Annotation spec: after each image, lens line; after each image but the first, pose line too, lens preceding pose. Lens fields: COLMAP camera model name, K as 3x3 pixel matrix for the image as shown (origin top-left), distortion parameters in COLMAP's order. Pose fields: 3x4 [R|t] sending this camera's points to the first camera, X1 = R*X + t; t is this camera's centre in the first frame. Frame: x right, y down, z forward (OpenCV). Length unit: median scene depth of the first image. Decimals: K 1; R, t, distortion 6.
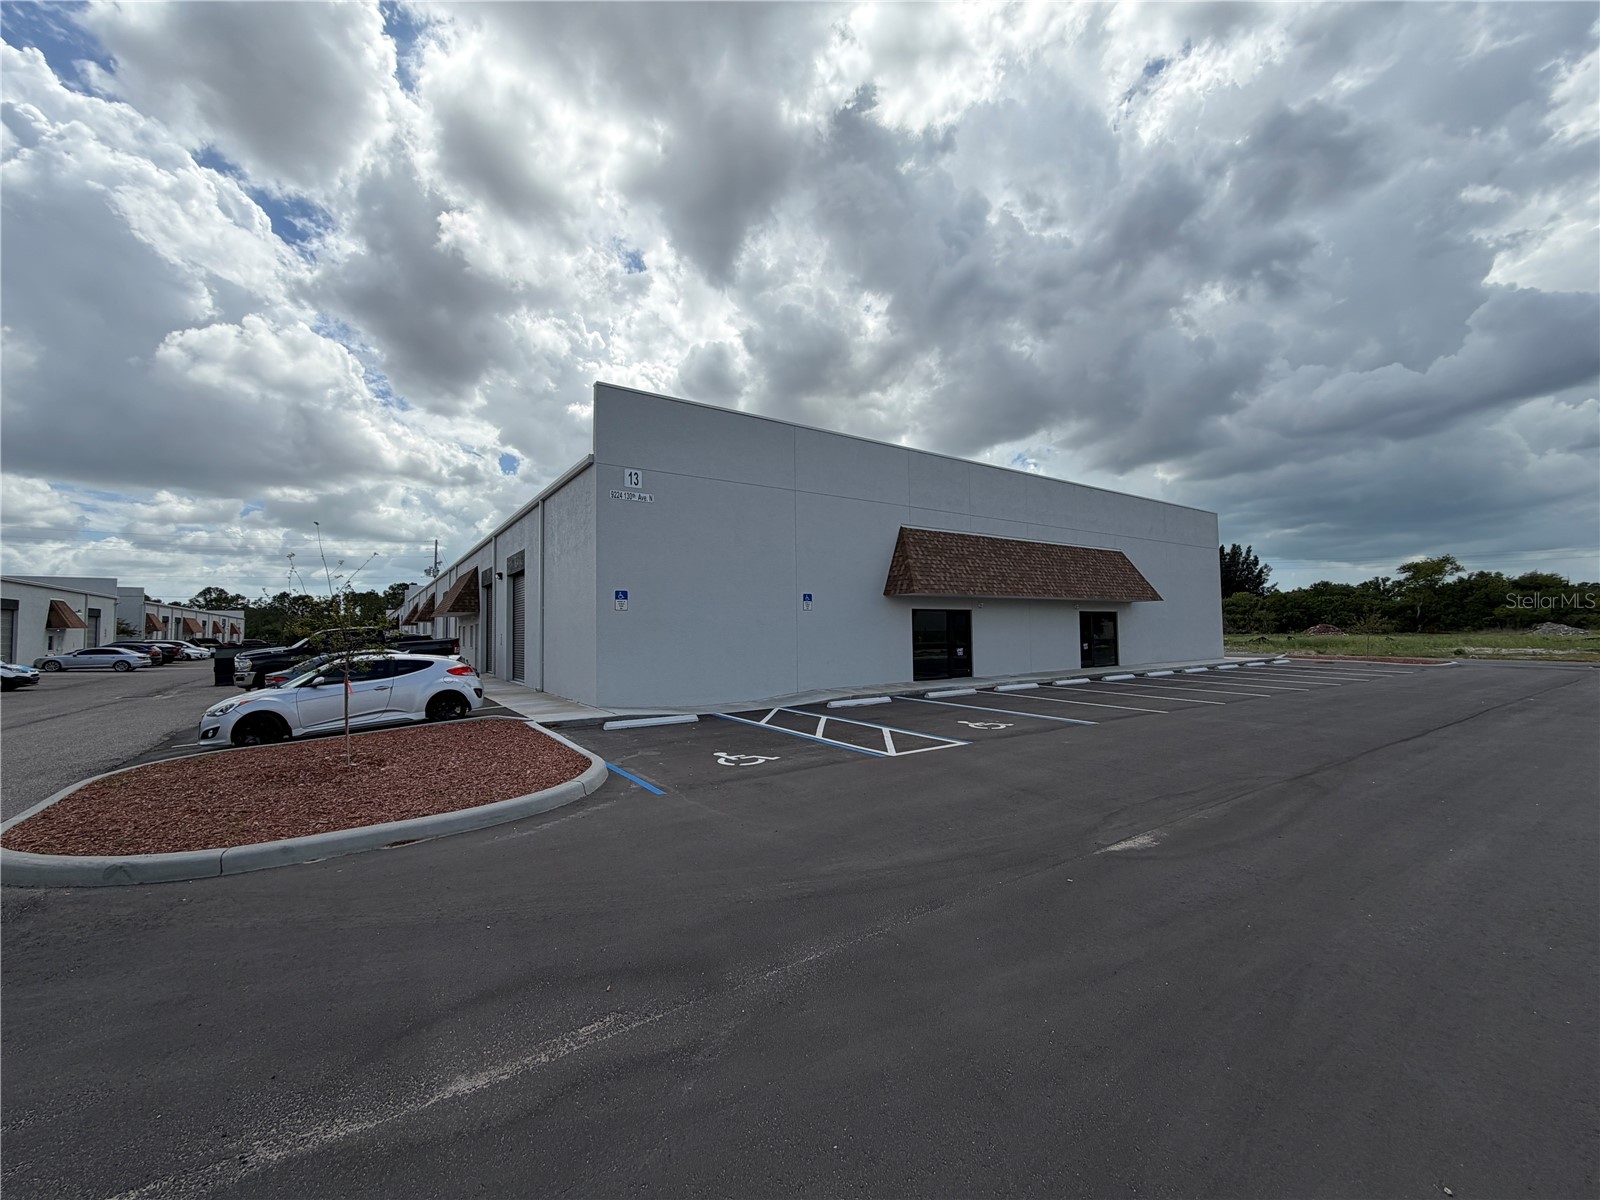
lens RADIAL K [[634.1, 0, 799.8], [0, 634.1, 601.0], [0, 0, 1]] dist [0.001281, 0.000176]
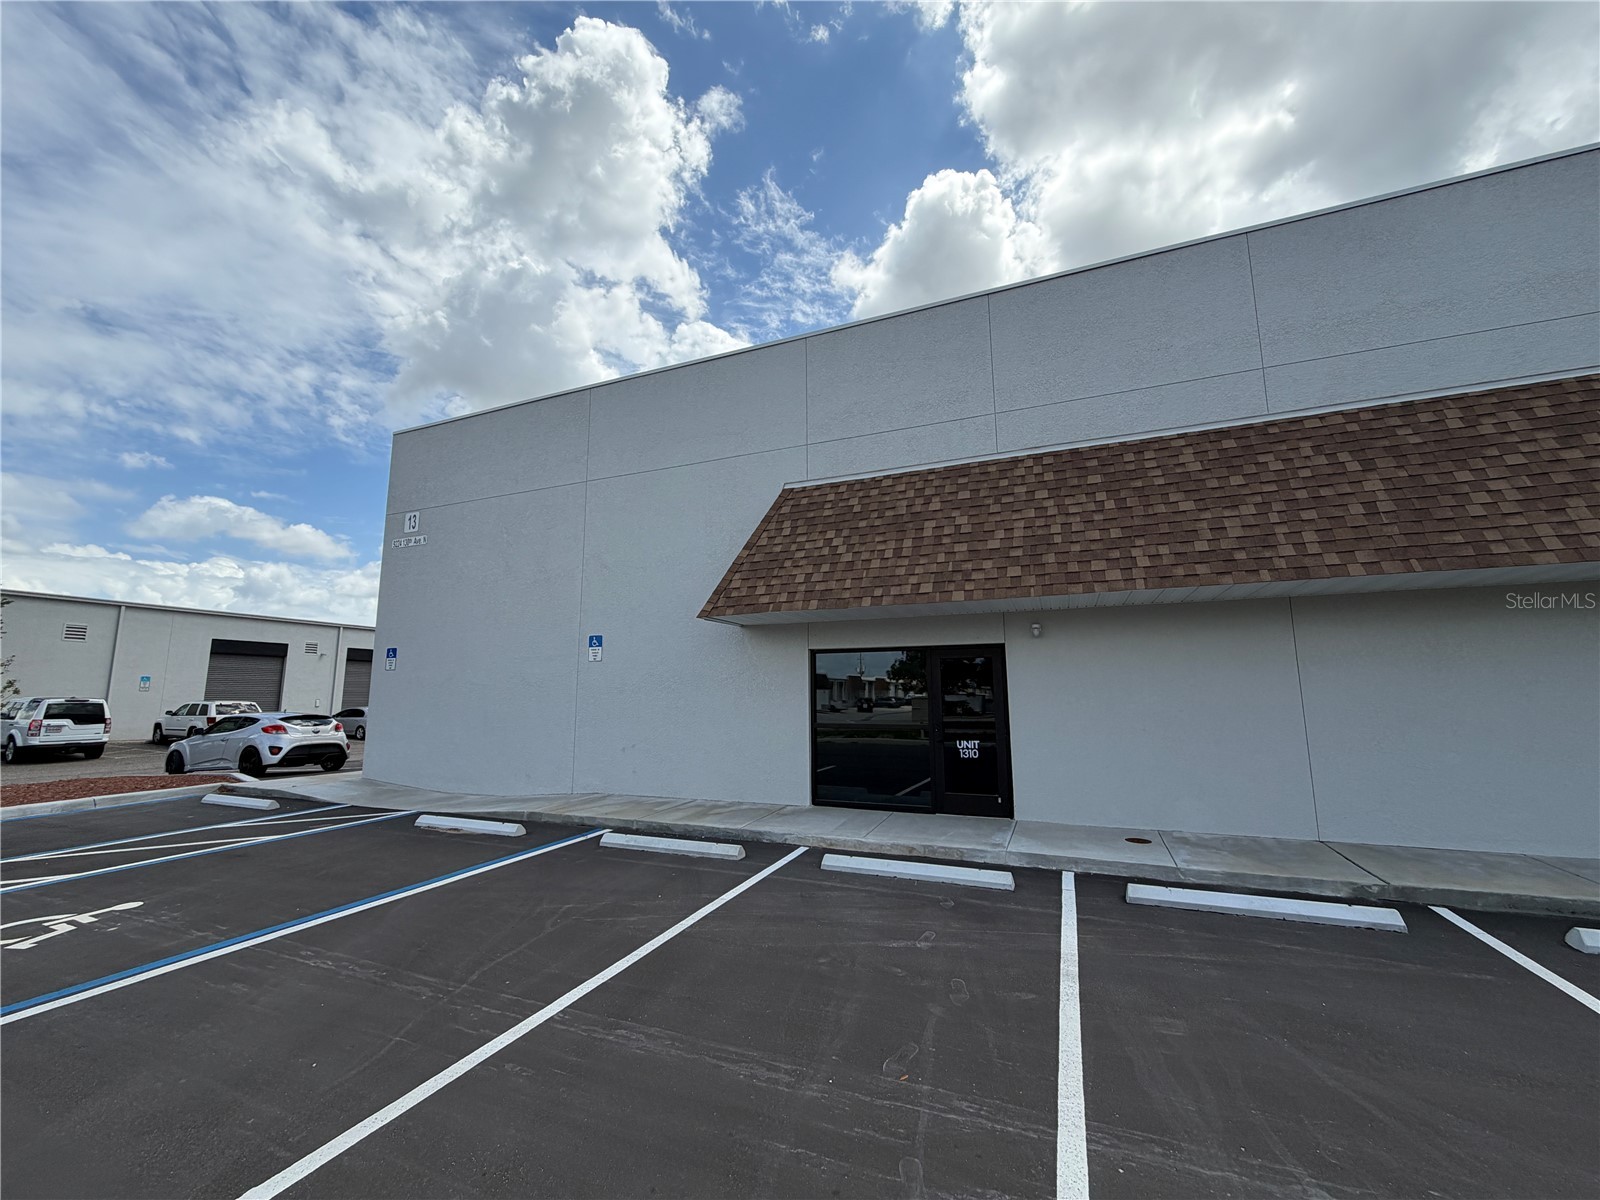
lens RADIAL K [[634.1, 0, 799.8], [0, 634.1, 601.0], [0, 0, 1]] dist [0.001281, 0.000176]
pose [[0.546087, -0.122974, -0.828653, 0.541375], [0.033002, 0.991557, -0.125400, 0.034059], [0.837078, 0.041132, 0.545535, 0.687352]]
